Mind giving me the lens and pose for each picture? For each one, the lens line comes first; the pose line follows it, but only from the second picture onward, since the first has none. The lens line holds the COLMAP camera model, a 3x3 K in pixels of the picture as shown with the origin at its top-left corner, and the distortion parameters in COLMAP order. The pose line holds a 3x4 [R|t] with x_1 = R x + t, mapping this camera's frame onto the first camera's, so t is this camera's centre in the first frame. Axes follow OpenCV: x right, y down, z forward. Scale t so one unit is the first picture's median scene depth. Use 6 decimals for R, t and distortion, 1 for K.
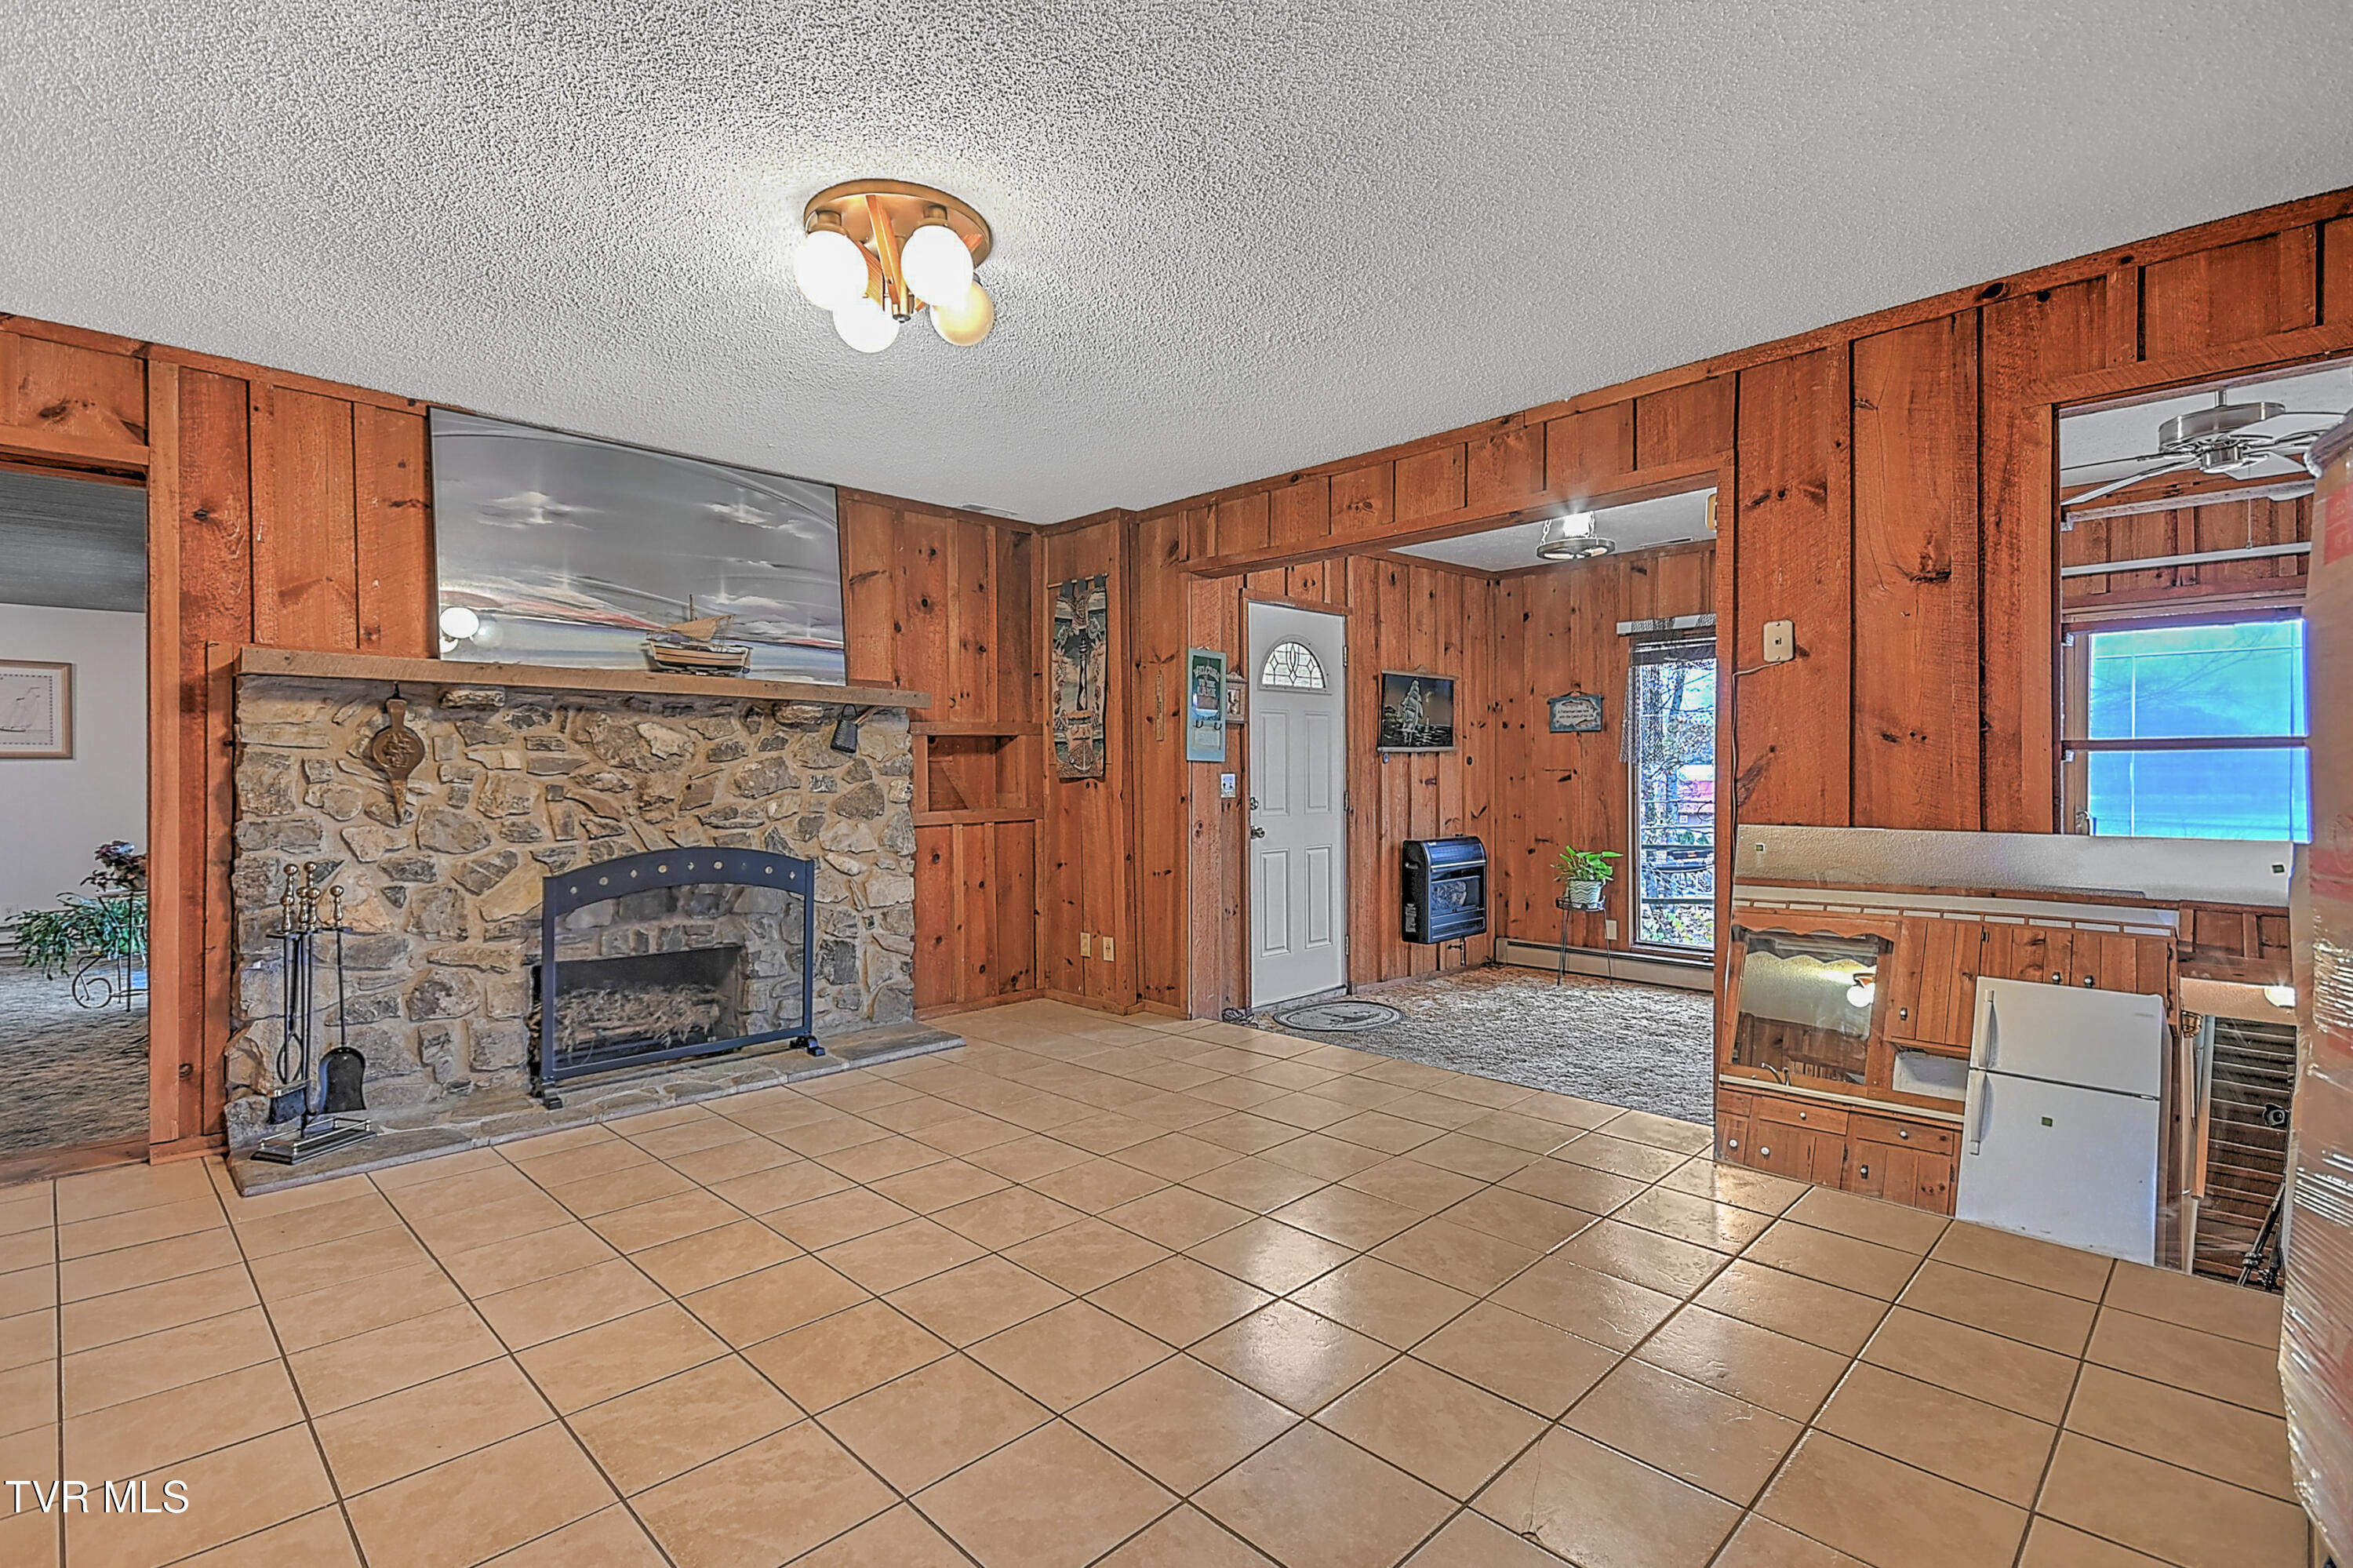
lens RADIAL K [[1085.7, 0, 1170.5], [0, 1085.7, 789.2], [0, 0, 1]] dist [0.015253, 0.000841]
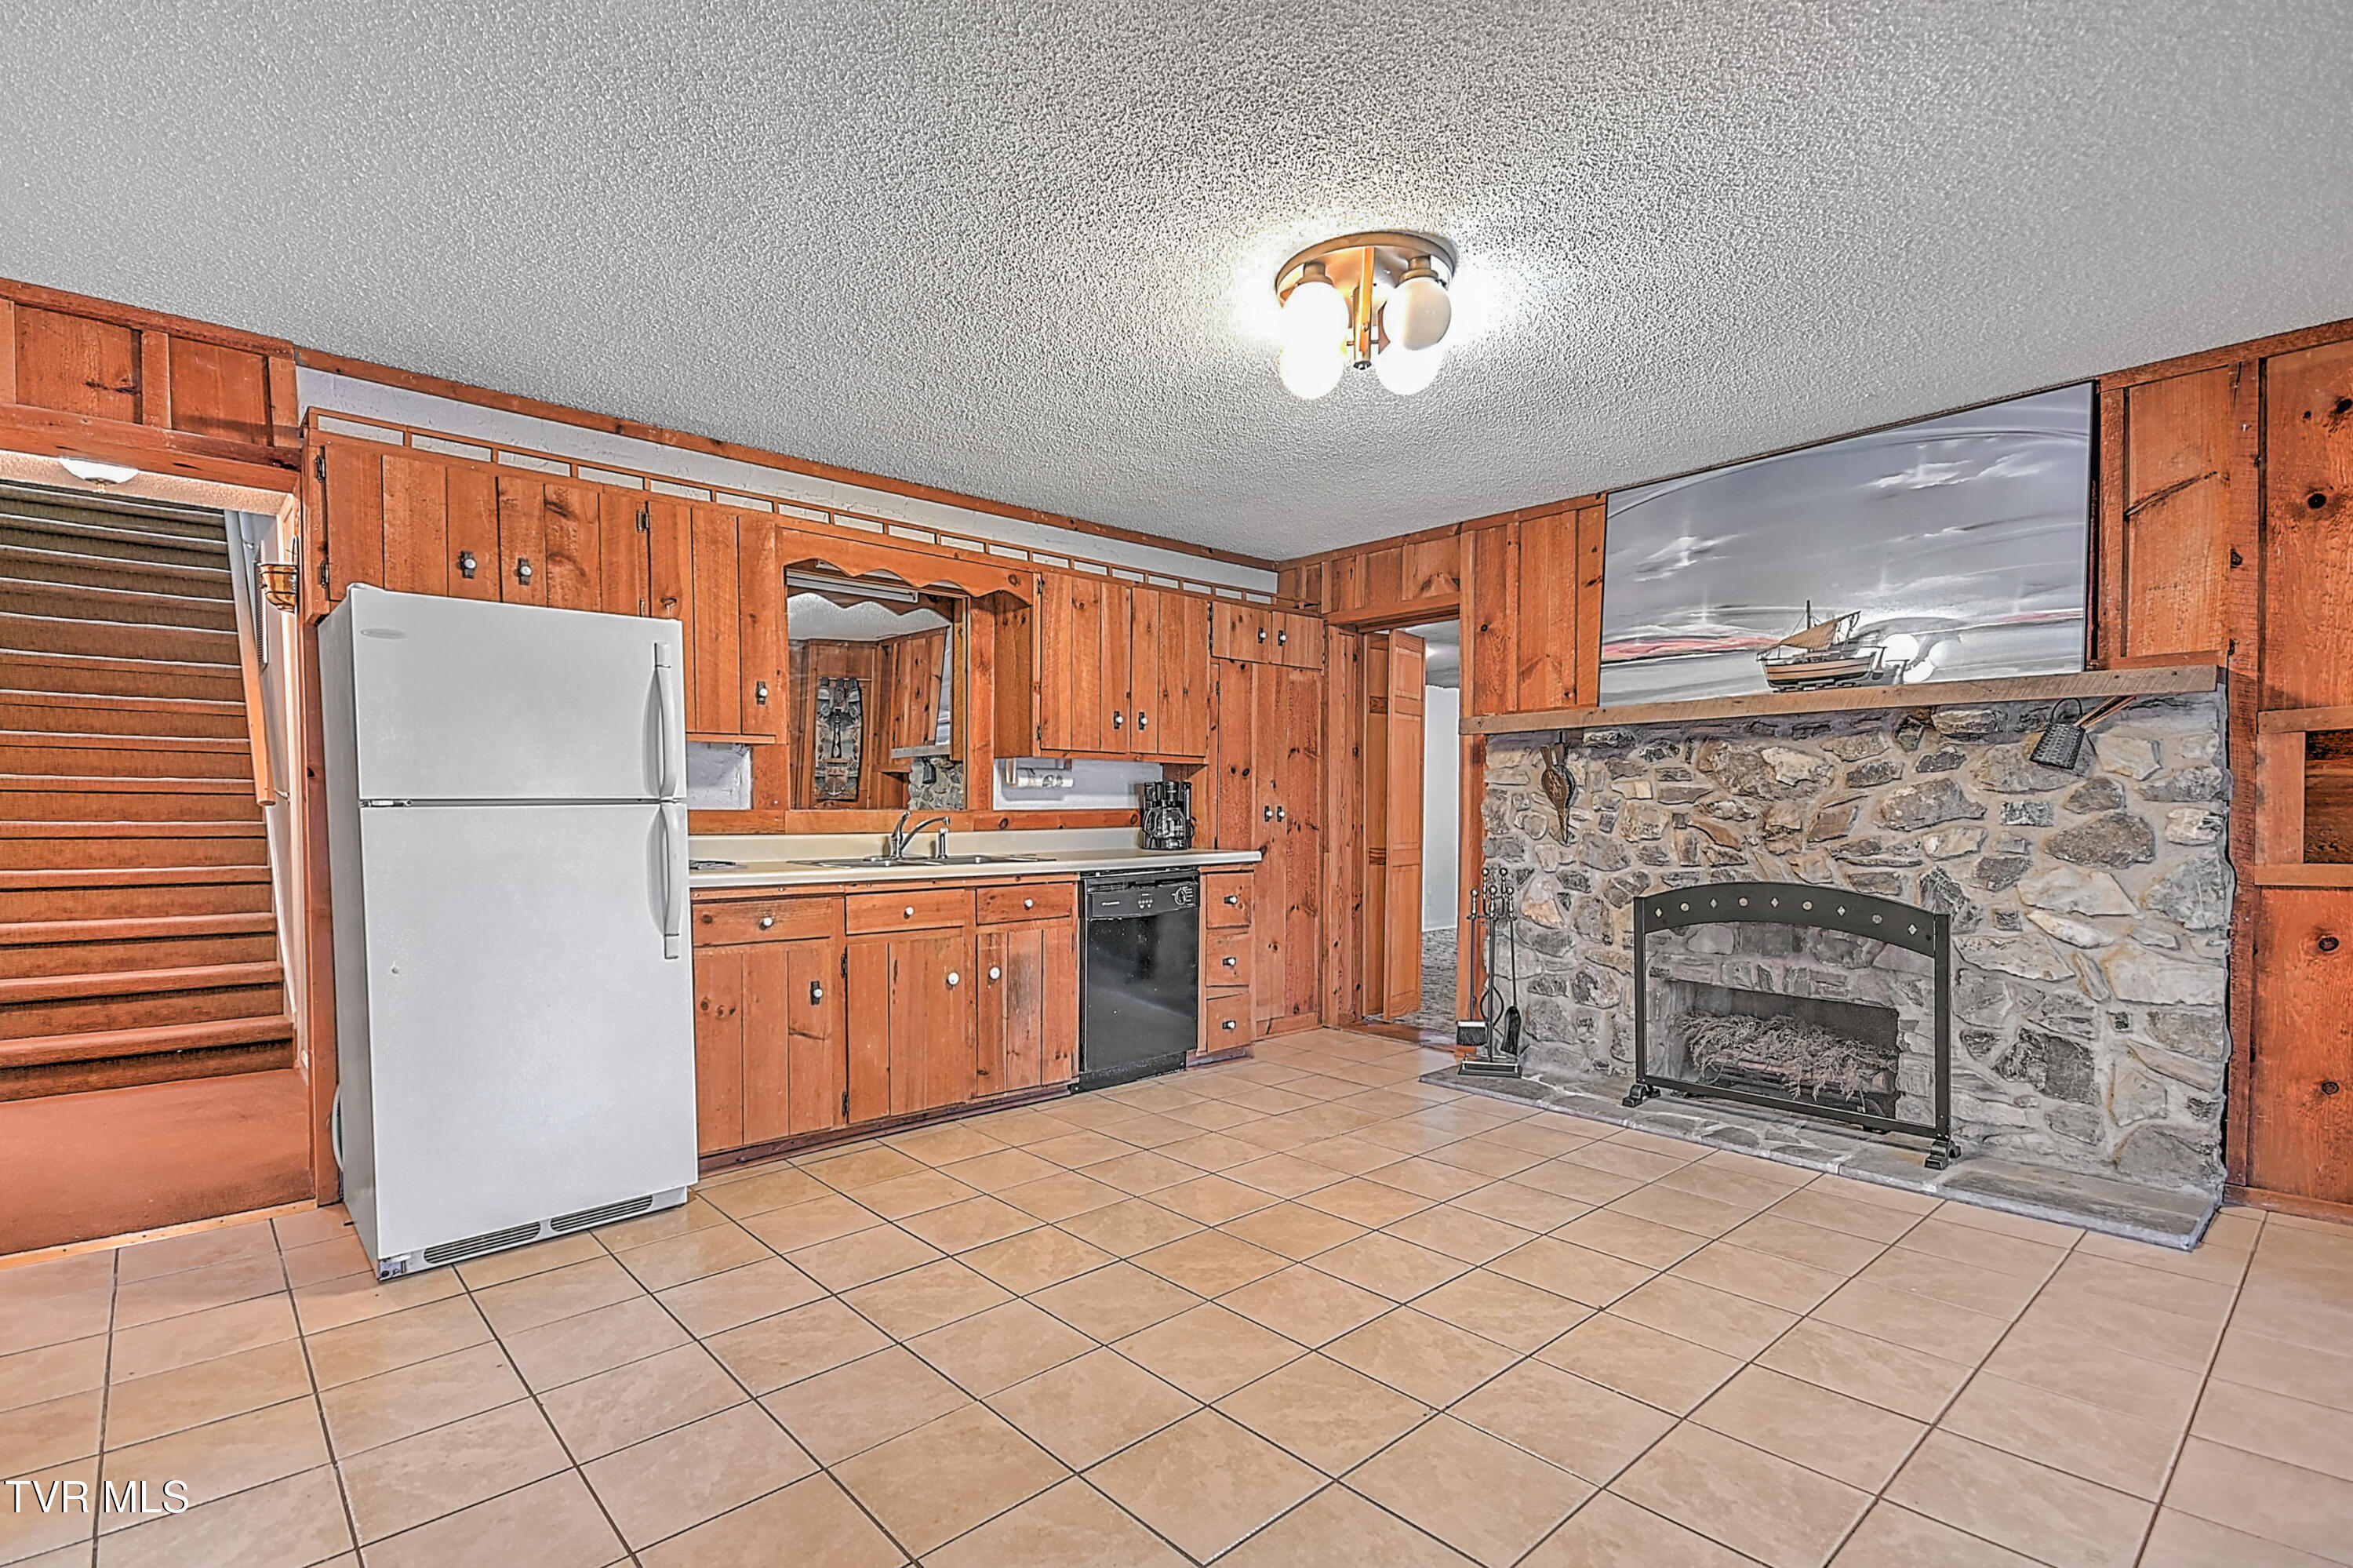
lens RADIAL K [[1105.1, 0, 1171.1], [0, 1105.1, 853.5], [0, 0, 1]] dist [0.017847, -0.000127]
pose [[-0.049354, 0.043879, -0.997817, 0.487888], [-0.006851, 0.998996, 0.044269, -0.008192], [0.998758, 0.009021, -0.049004, 0.508548]]
